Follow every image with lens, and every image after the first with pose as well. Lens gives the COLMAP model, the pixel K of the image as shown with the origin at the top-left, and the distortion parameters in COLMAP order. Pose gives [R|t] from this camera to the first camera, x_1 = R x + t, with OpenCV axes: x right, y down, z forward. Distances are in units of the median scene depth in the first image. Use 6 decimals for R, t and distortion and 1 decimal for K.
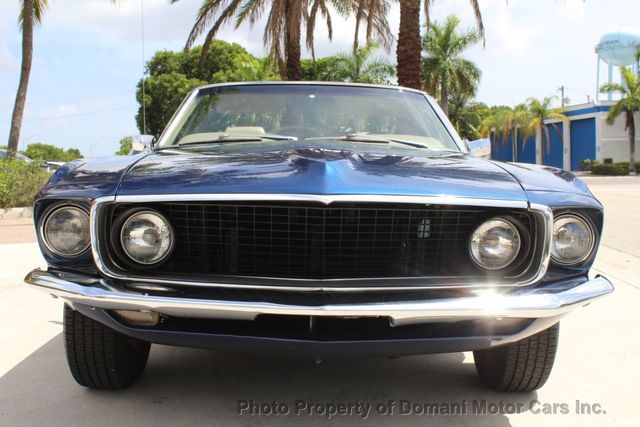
lens RADIAL K [[743.4, 0, 320.0], [0, 743.4, 213.5], [0, 0, 1]] dist [-0.072191, 0.025121]
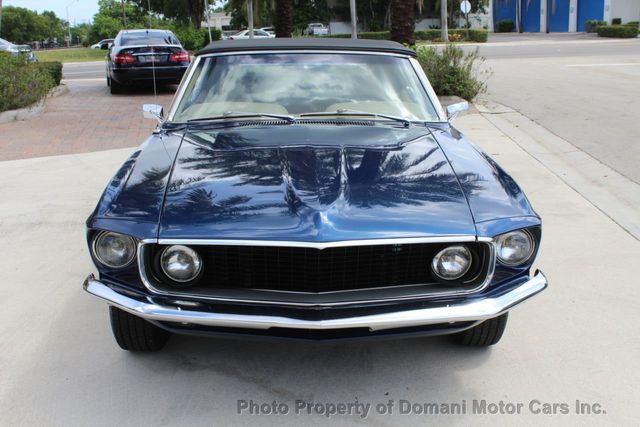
lens RADIAL K [[766.0, 0, 321.8], [0, 766.0, 231.9], [0, 0, 1]] dist [-0.064410, 0.035429]
pose [[0.999856, -0.014727, 0.008489, -0.000185], [0.012749, 0.980018, 0.198498, -0.248960], [-0.011243, -0.198361, 0.980065, -0.261861]]
